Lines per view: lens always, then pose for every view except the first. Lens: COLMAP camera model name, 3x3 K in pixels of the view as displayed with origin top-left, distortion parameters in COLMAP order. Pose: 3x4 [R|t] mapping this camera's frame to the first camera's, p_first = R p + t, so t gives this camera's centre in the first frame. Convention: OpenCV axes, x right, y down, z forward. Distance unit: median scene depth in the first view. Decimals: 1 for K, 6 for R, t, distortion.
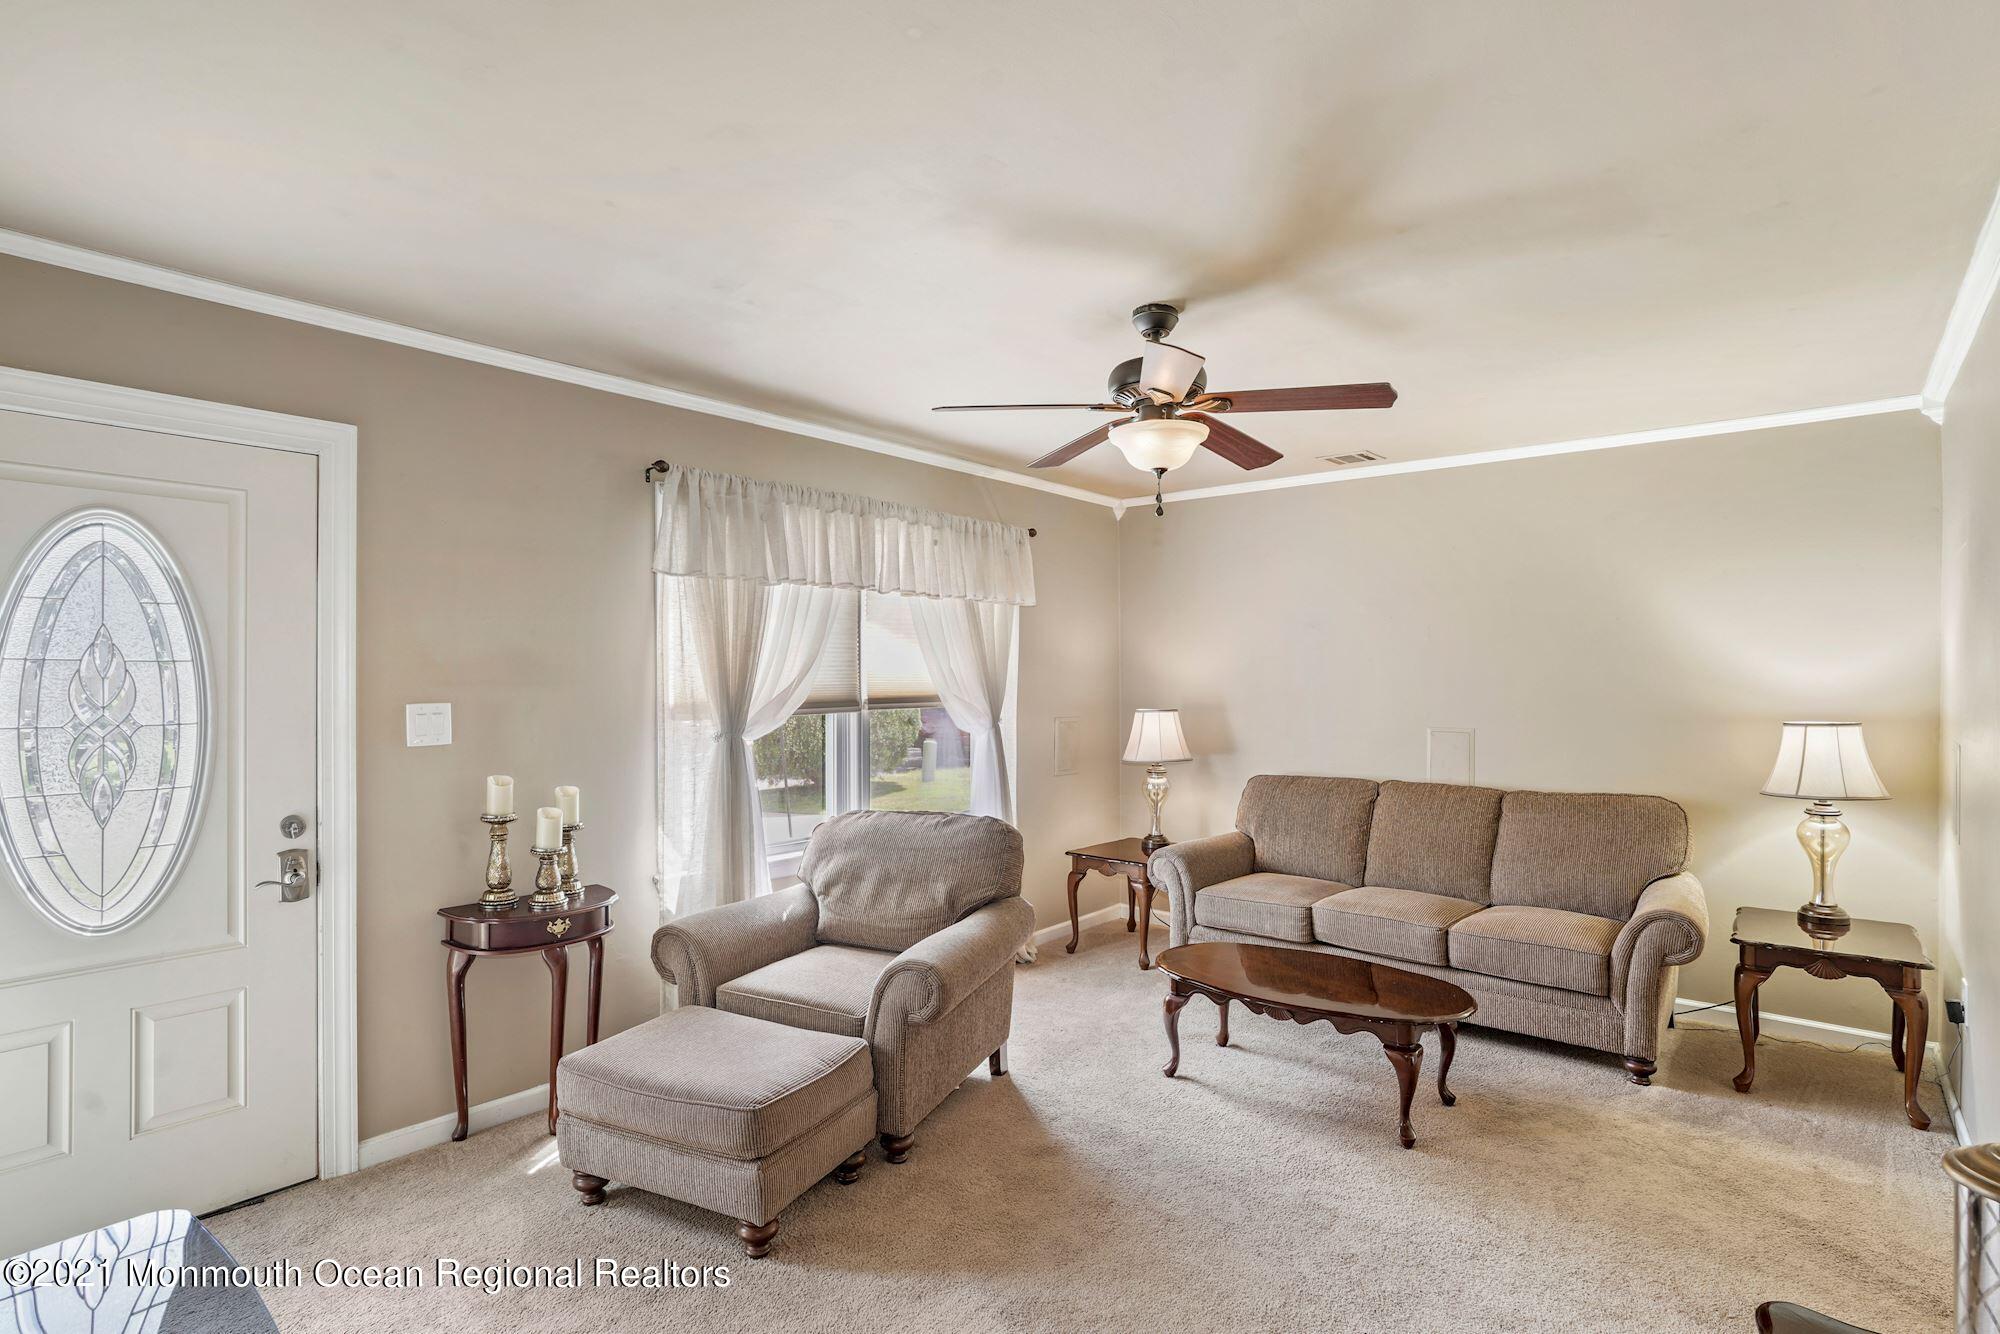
lens RADIAL K [[1003.6, 0, 999.1], [0, 1003.6, 675.4], [0, 0, 1]] dist [-0.016491, 0.009438]
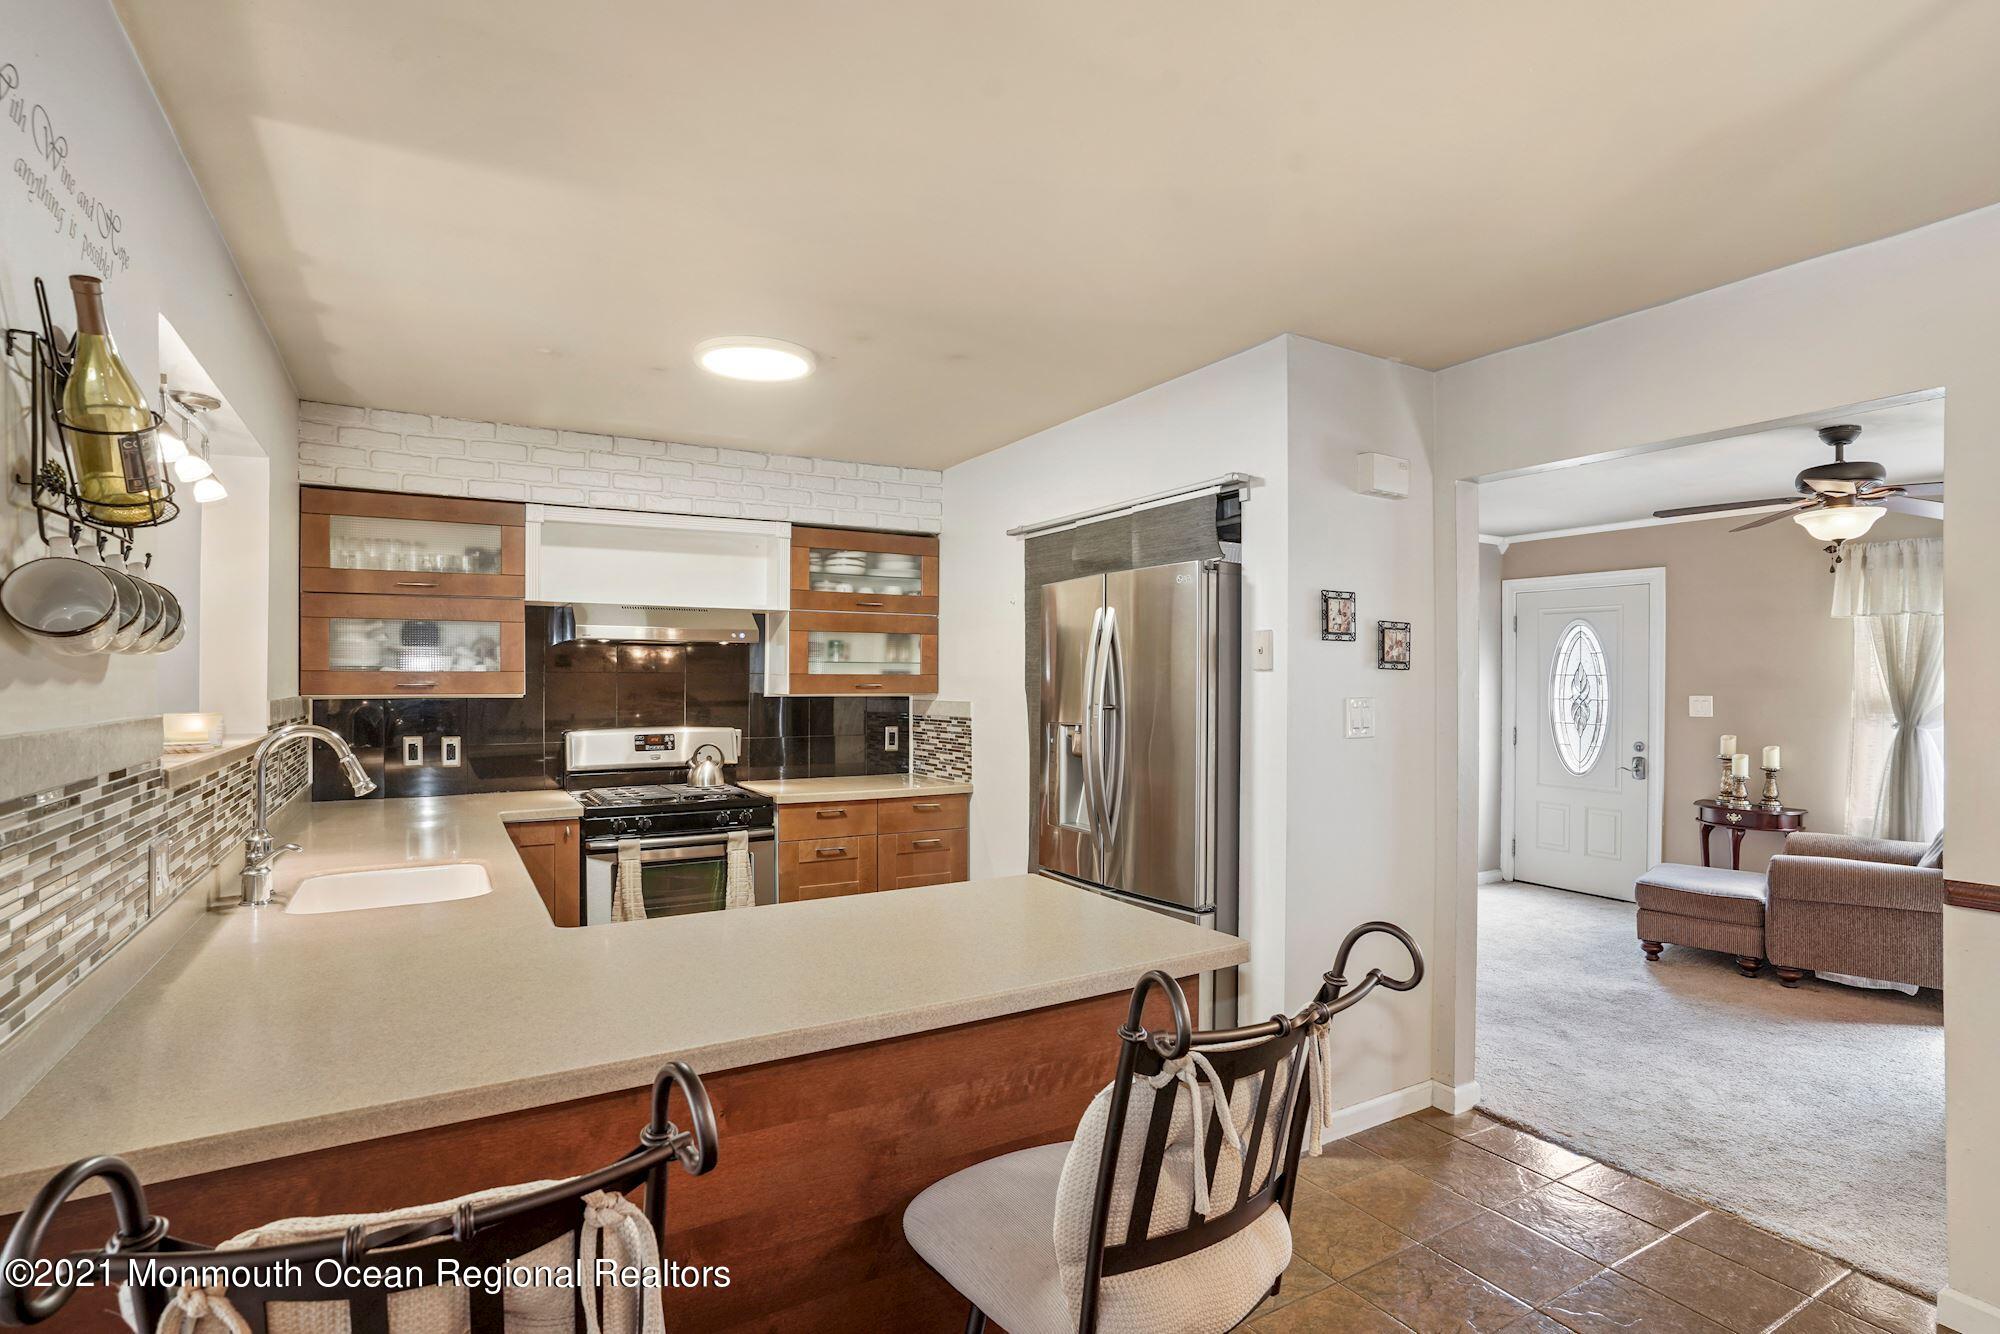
lens RADIAL K [[1003.6, 0, 1000.1], [0, 1003.6, 668.7], [0, 0, 1]] dist [-0.016491, 0.009438]
pose [[-0.323386, -0.007957, -0.946234, 1.938285], [-0.002627, 0.999968, -0.007511, -0.007922], [0.946264, 0.000057, -0.323396, 0.343371]]
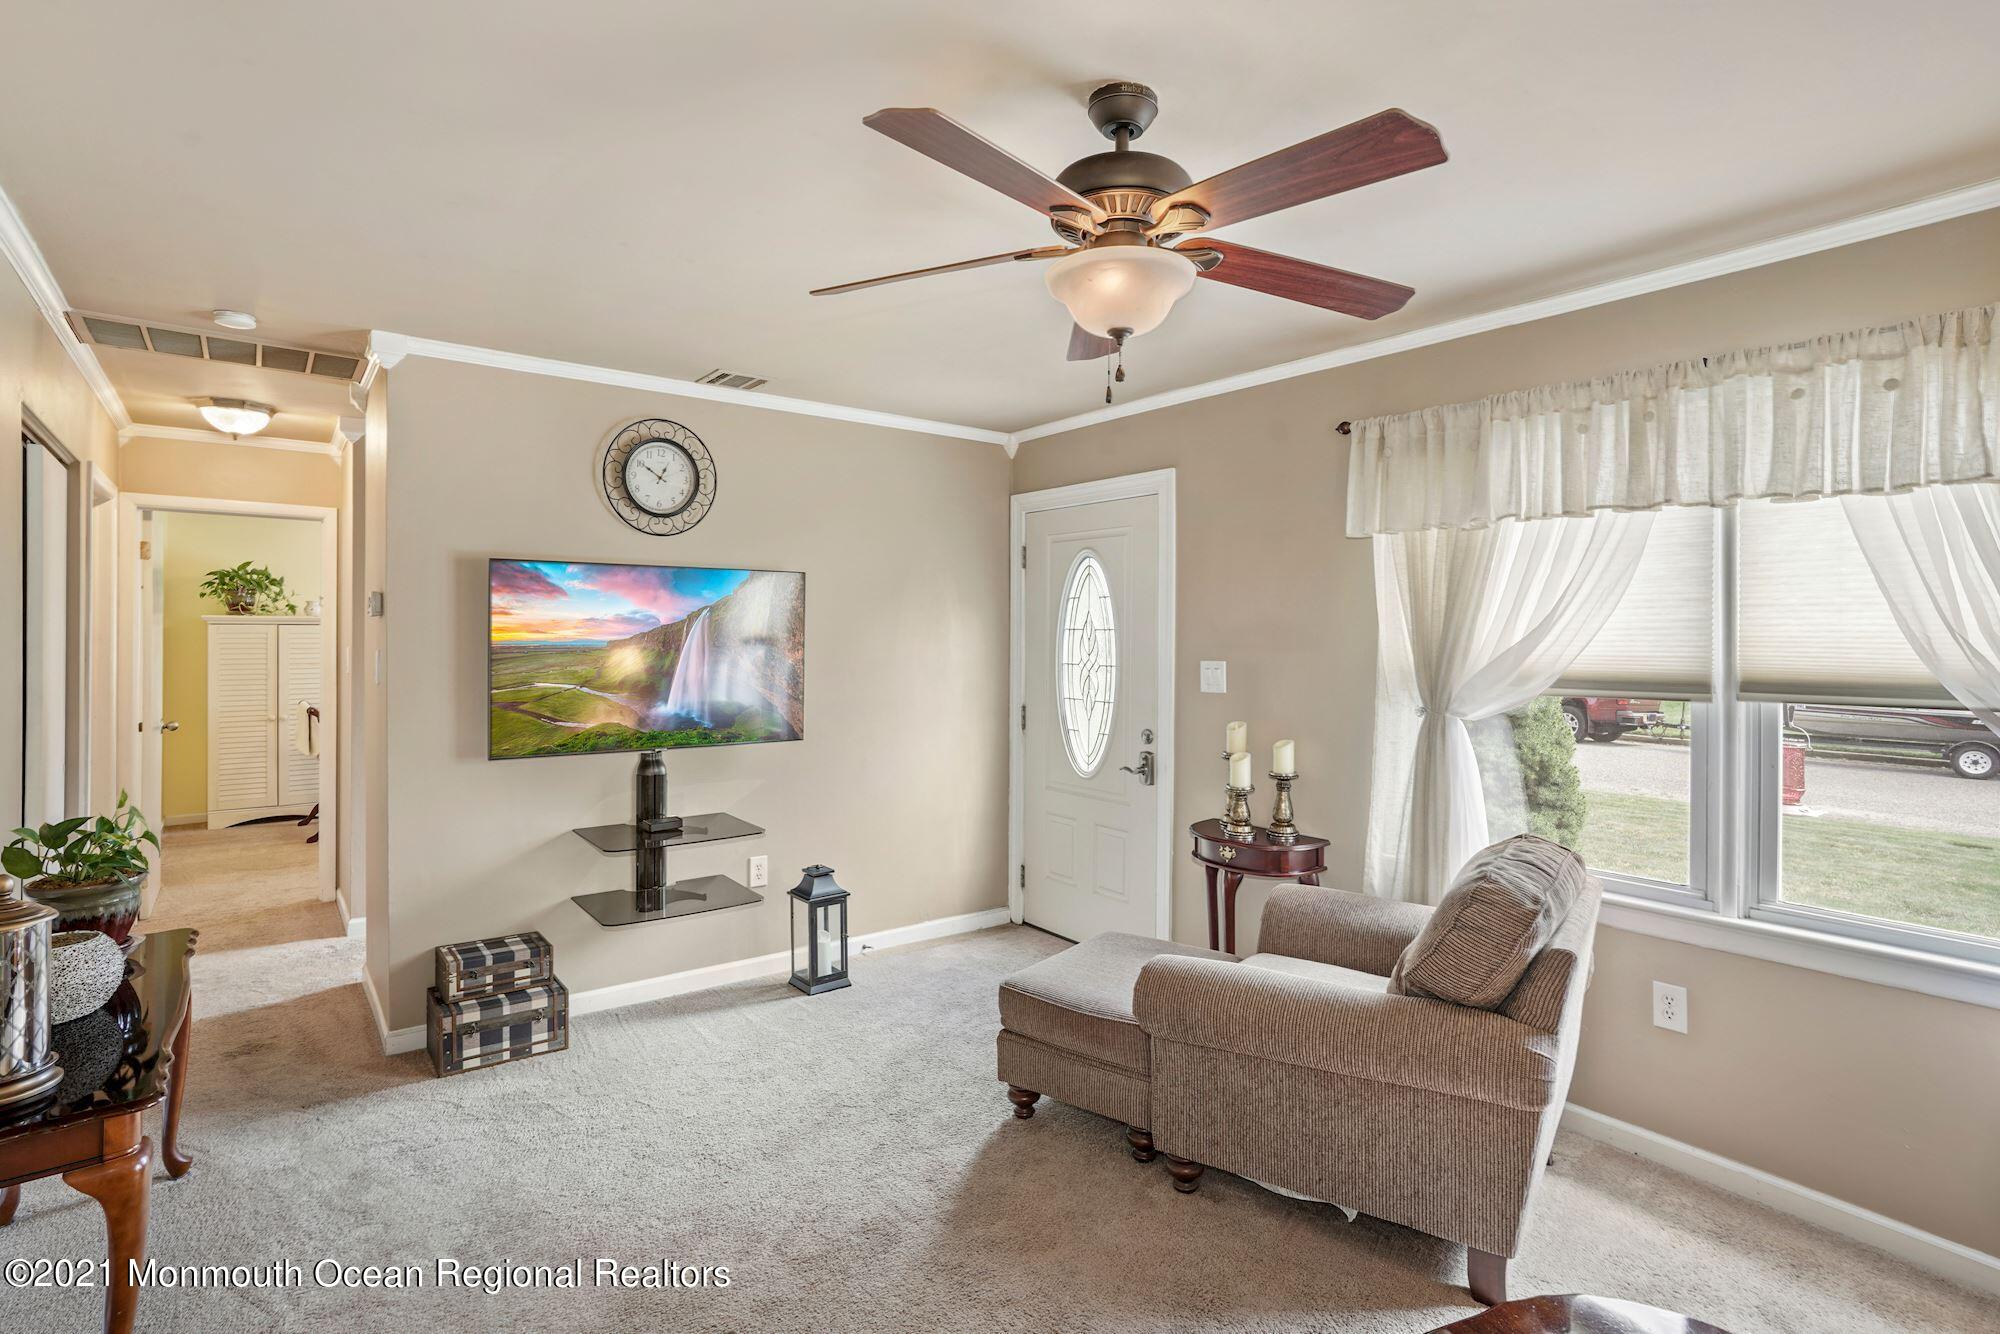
lens RADIAL K [[1003.6, 0, 1010.5], [0, 1003.6, 625.0], [0, 0, 1]] dist [-0.016491, 0.009438]
pose [[-0.202805, -0.012165, -0.979144, 0.858680], [-0.005724, 0.999920, -0.011237, -0.003506], [0.979203, 0.003325, -0.202858, 1.094673]]
